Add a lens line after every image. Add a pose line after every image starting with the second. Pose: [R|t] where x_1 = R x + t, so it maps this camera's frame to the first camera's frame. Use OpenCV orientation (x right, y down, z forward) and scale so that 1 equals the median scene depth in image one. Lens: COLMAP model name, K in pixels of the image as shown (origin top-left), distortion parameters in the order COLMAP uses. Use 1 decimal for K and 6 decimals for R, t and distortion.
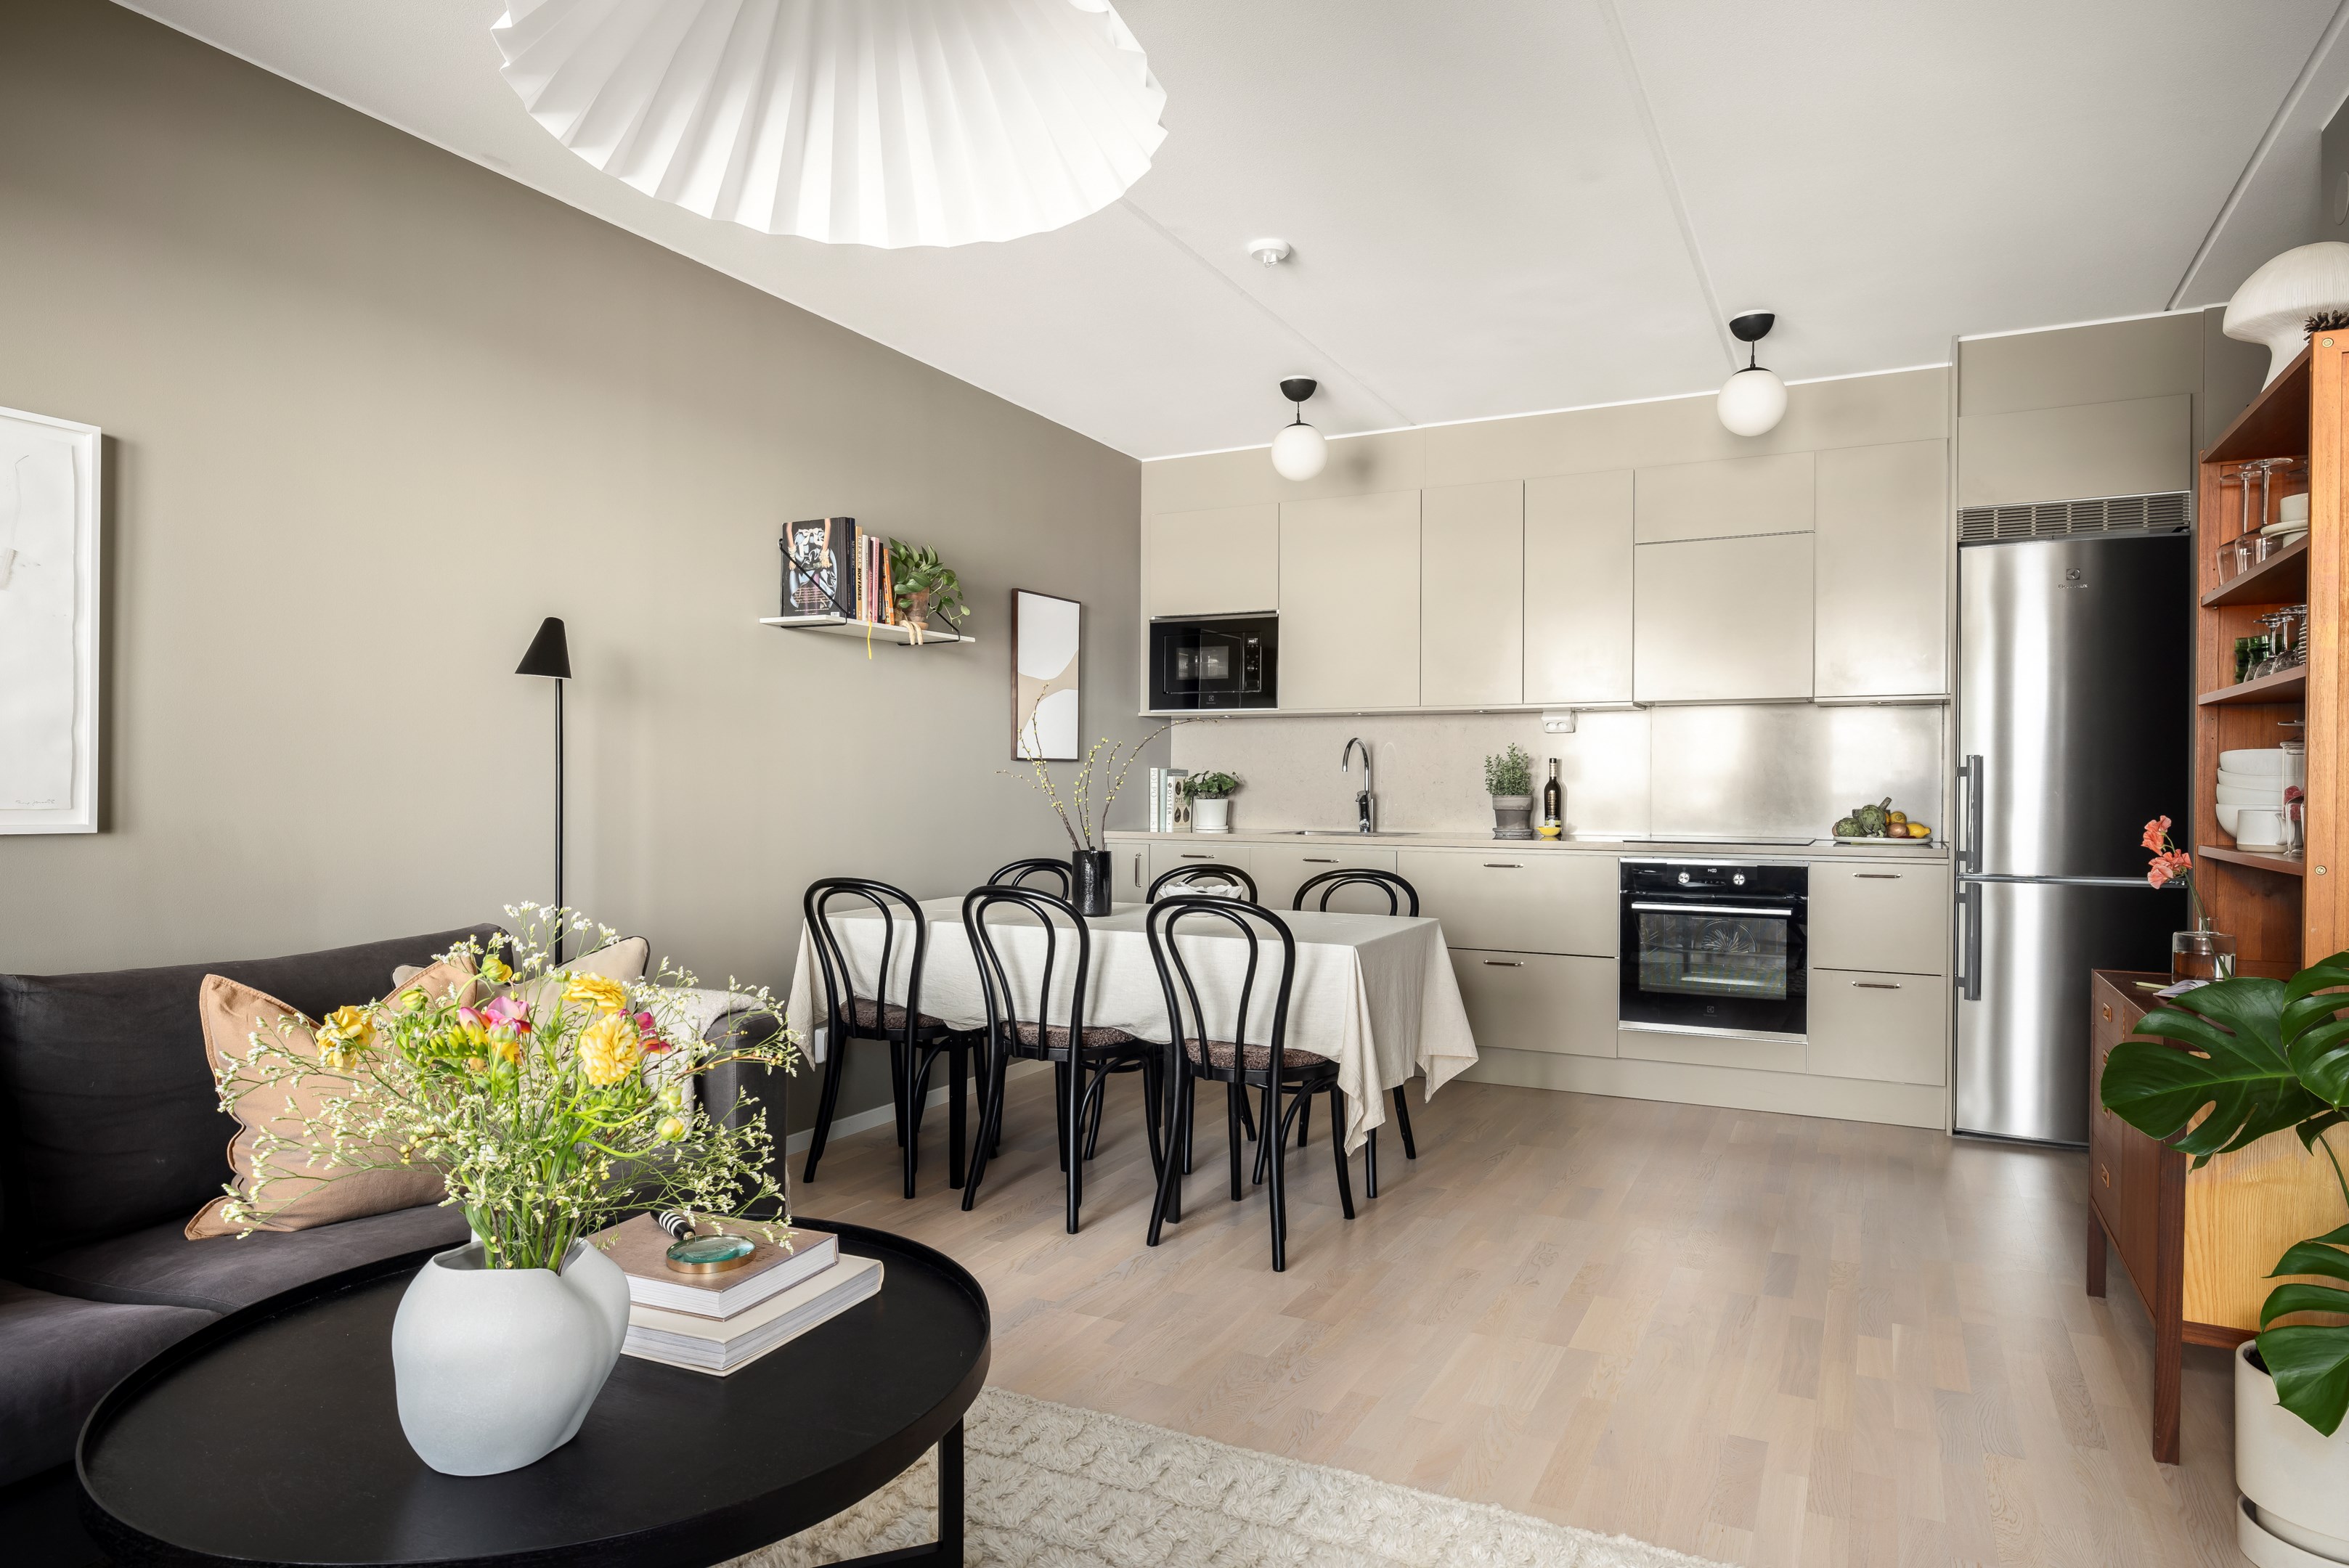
lens RADIAL K [[1453.6, 0, 1172.4], [0, 1453.6, 787.8], [0, 0, 1]] dist [-0.016352, 0.010466]
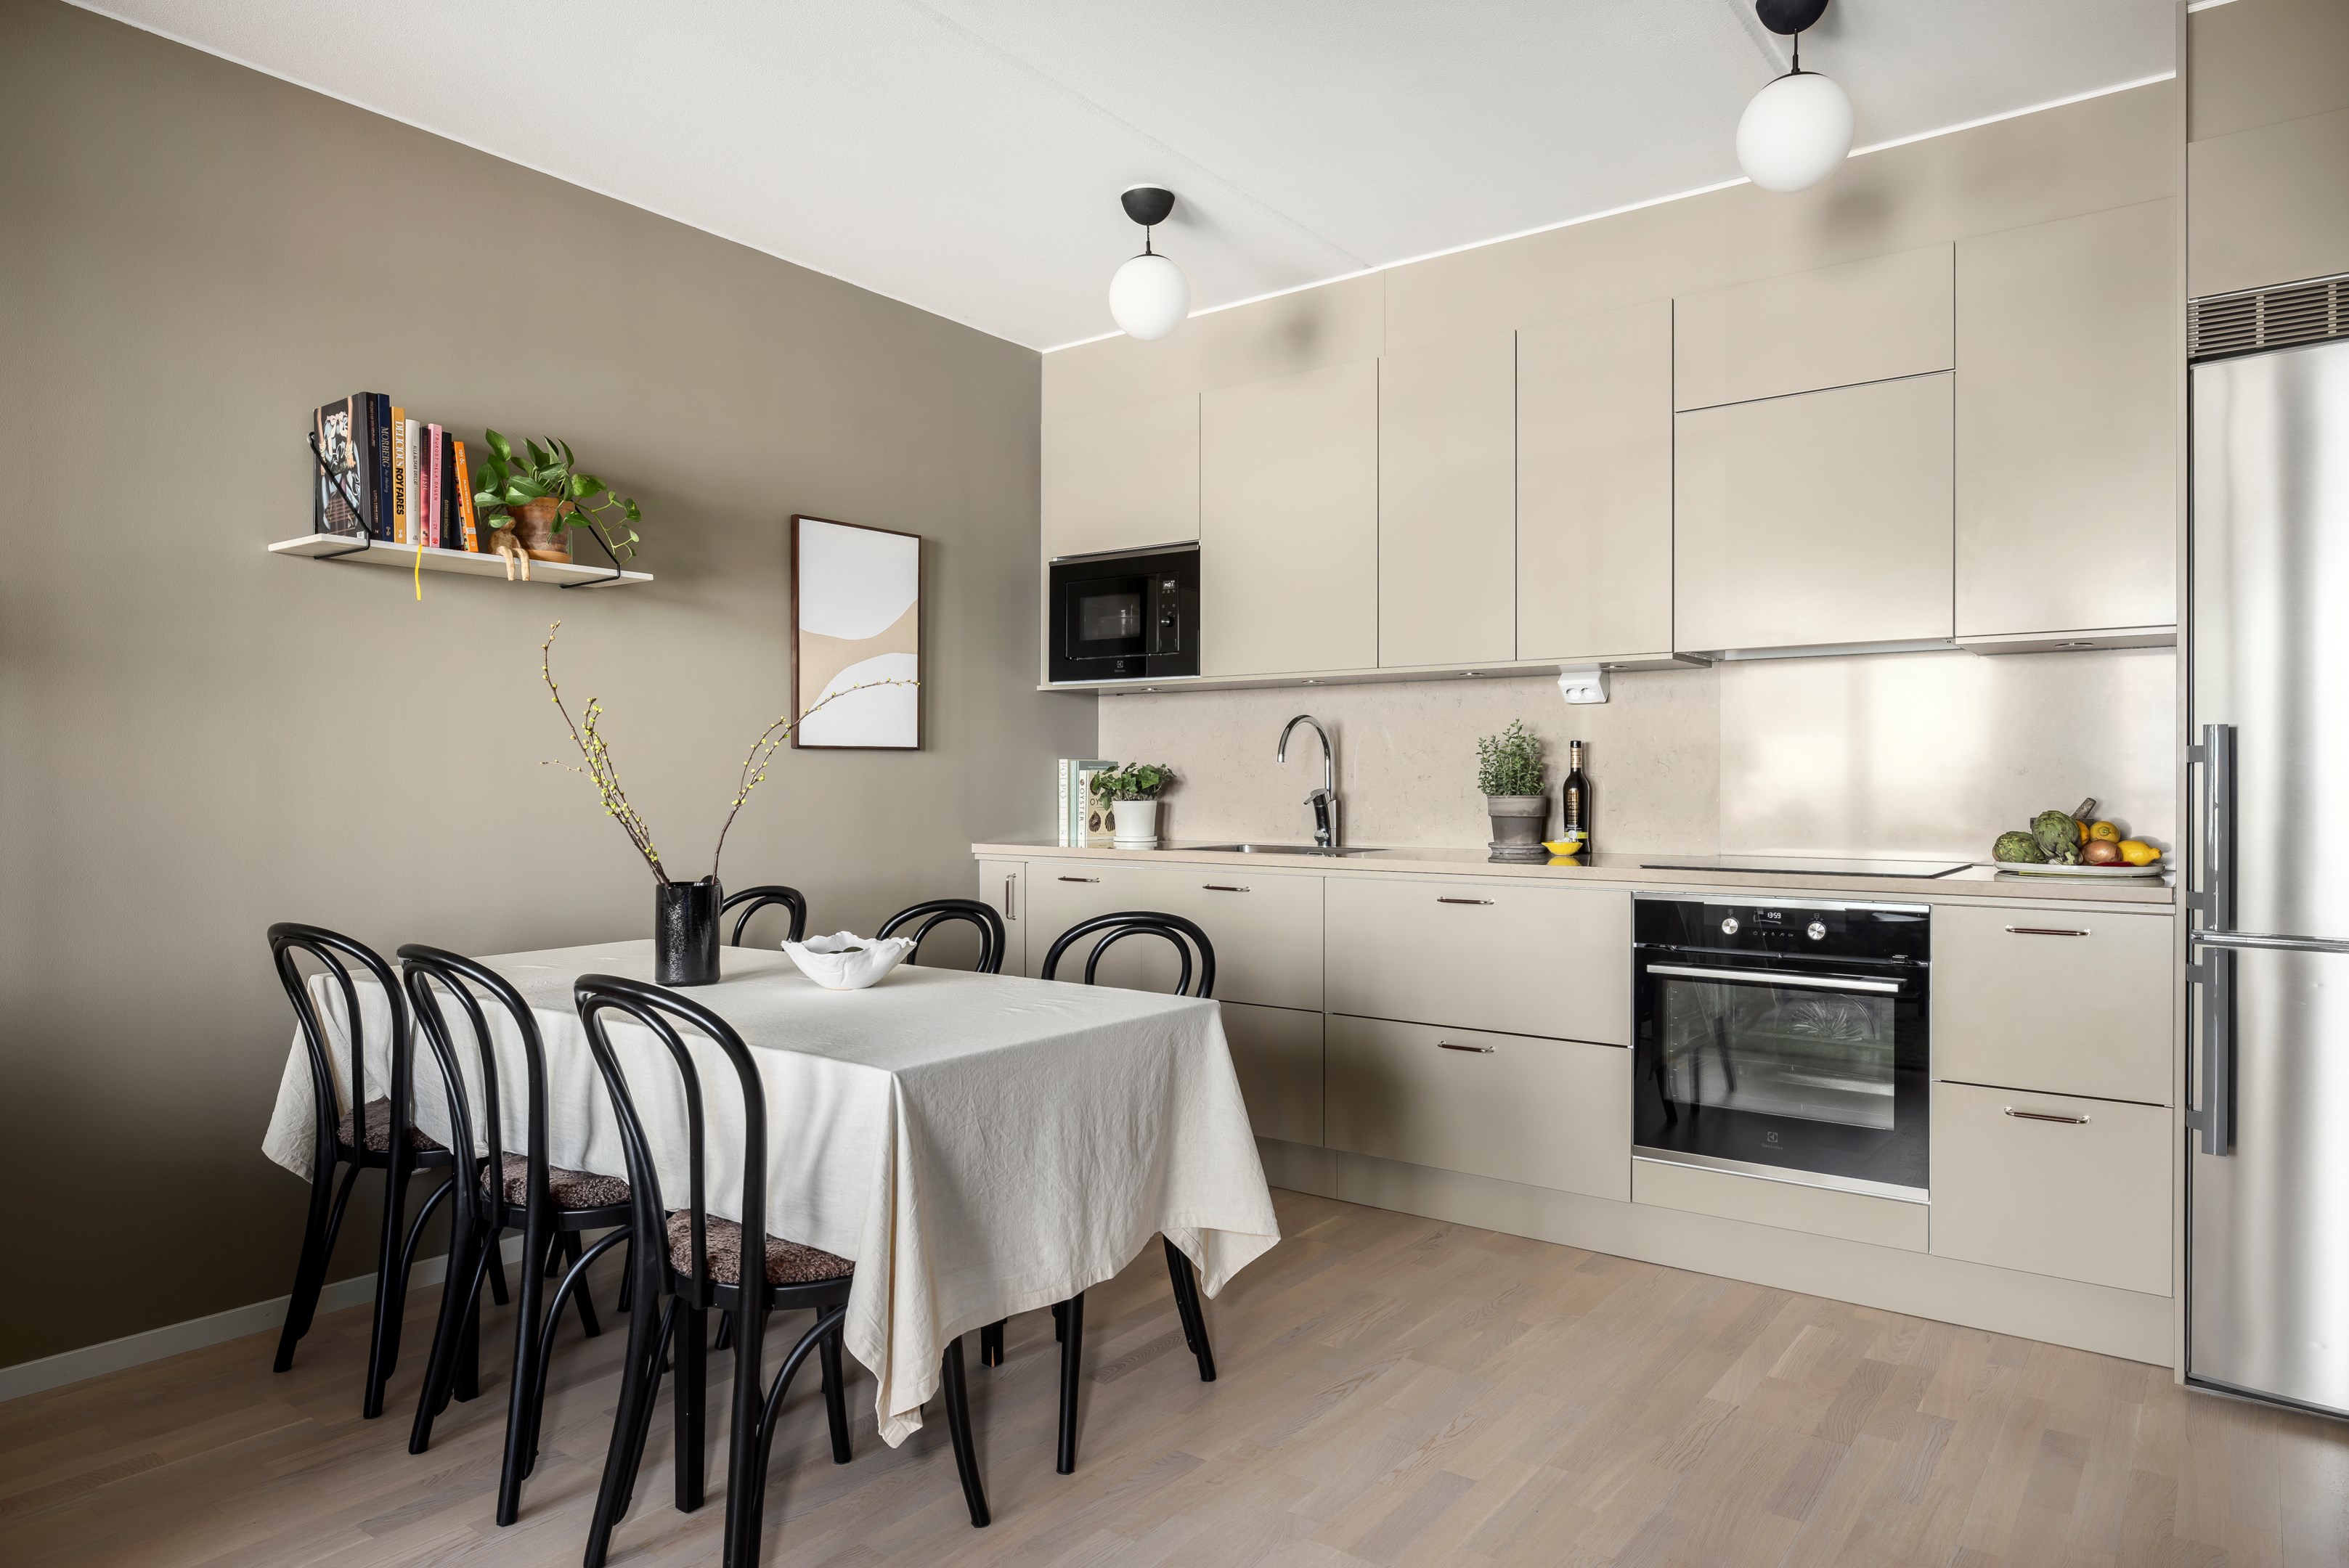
lens RADIAL K [[1482.8, 0, 1176.7], [0, 1482.8, 777.8], [0, 0, 1]] dist [-0.007773, 0.000371]
pose [[0.984079, -0.003806, -0.177692, 0.225867], [0.002972, 0.999983, -0.004959, -0.000081], [0.177707, 0.004352, 0.984074, 0.316106]]
